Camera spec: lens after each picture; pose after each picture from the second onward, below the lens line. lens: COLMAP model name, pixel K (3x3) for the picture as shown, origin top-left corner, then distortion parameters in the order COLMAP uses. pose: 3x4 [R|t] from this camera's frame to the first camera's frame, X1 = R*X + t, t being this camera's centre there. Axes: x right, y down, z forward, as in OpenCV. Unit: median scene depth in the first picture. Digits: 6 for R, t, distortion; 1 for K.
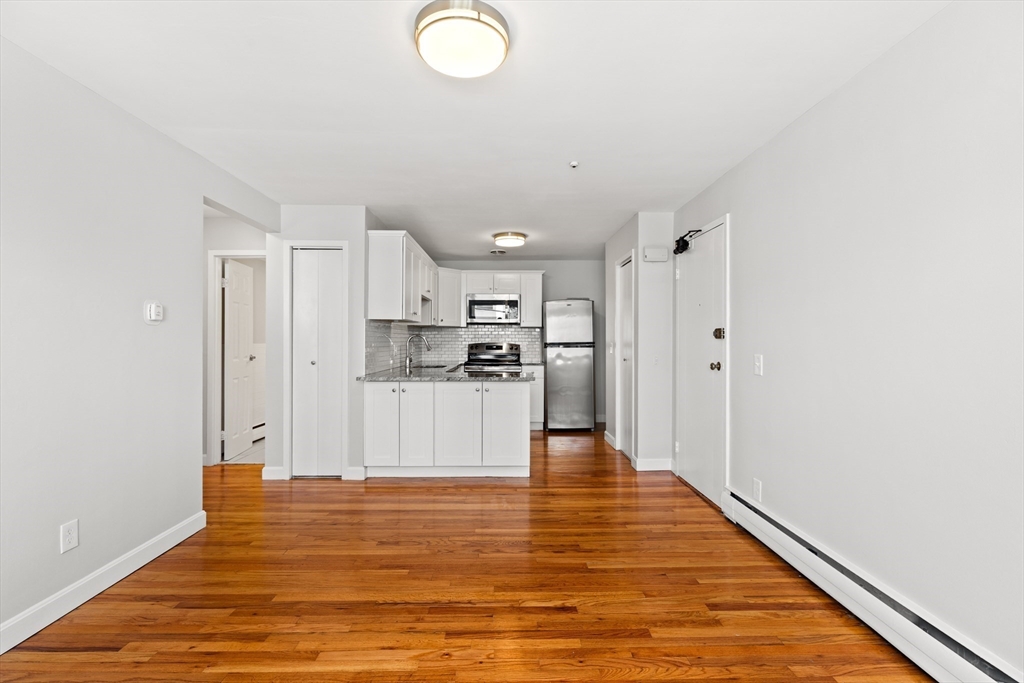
lens RADIAL K [[460.9, 0, 509.9], [0, 460.9, 337.3], [0, 0, 1]] dist [0.005011, 0.000064]
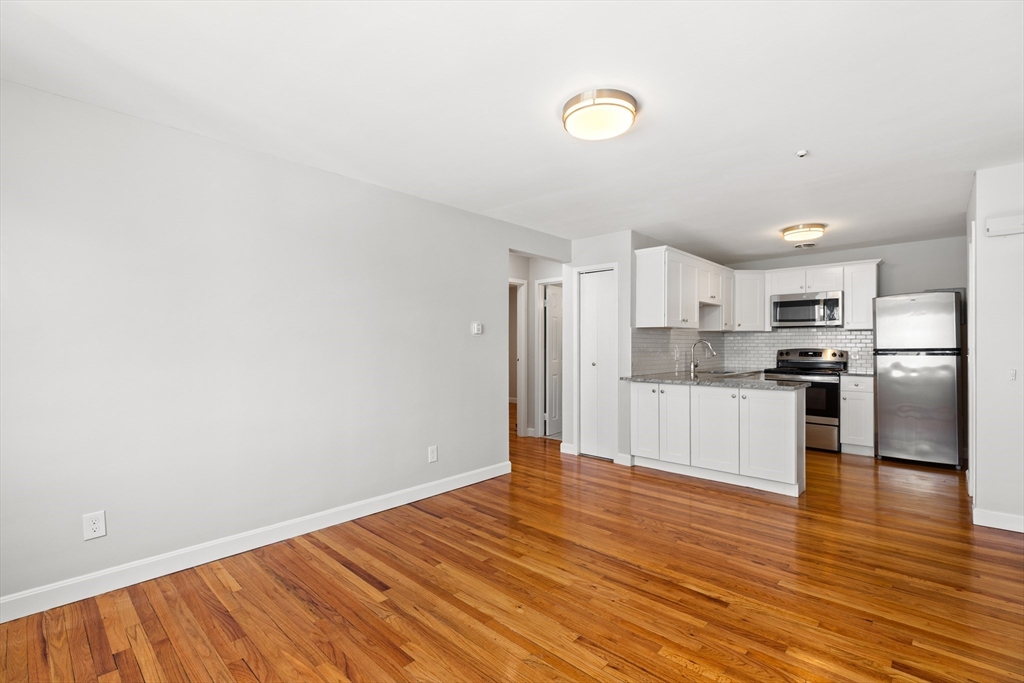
lens RADIAL K [[460.9, 0, 508.3], [0, 460.9, 343.0], [0, 0, 1]] dist [0.005011, 0.000064]
pose [[0.719696, -0.003832, -0.694279, 0.348686], [0.004959, 0.999988, -0.000379, -0.002842], [0.694272, -0.003170, 0.719706, -0.062416]]
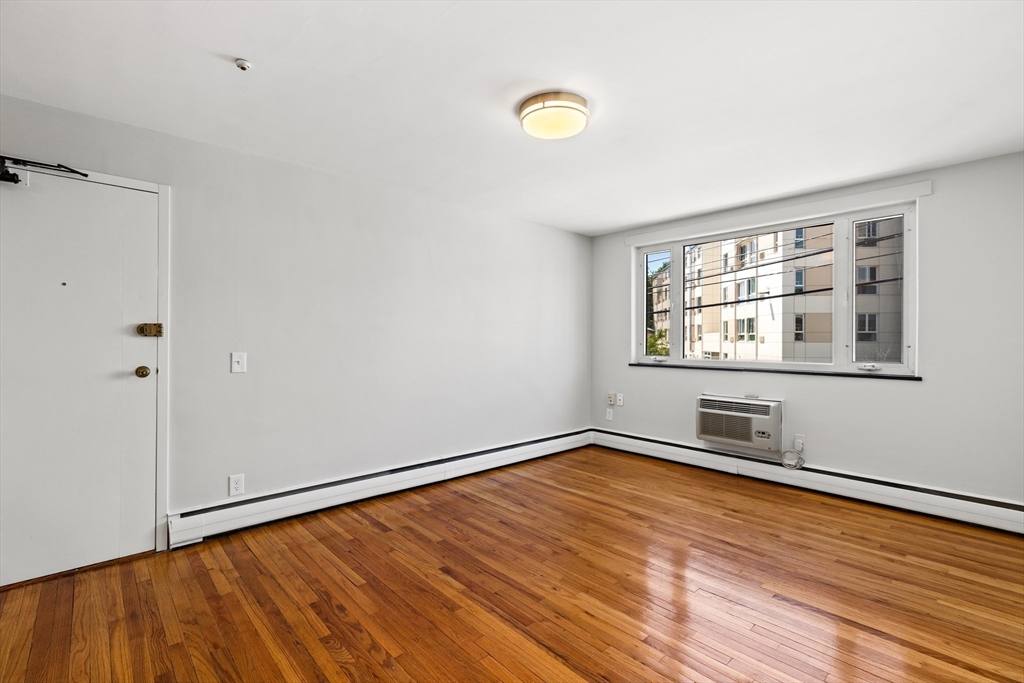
lens RADIAL K [[460.9, 0, 514.0], [0, 460.9, 343.3], [0, 0, 1]] dist [0.005011, 0.000064]
pose [[-0.672099, -0.009396, 0.740402, -0.575637], [-0.008023, 0.999953, 0.005408, 0.006007], [-0.740418, -0.002305, -0.672143, 1.125982]]
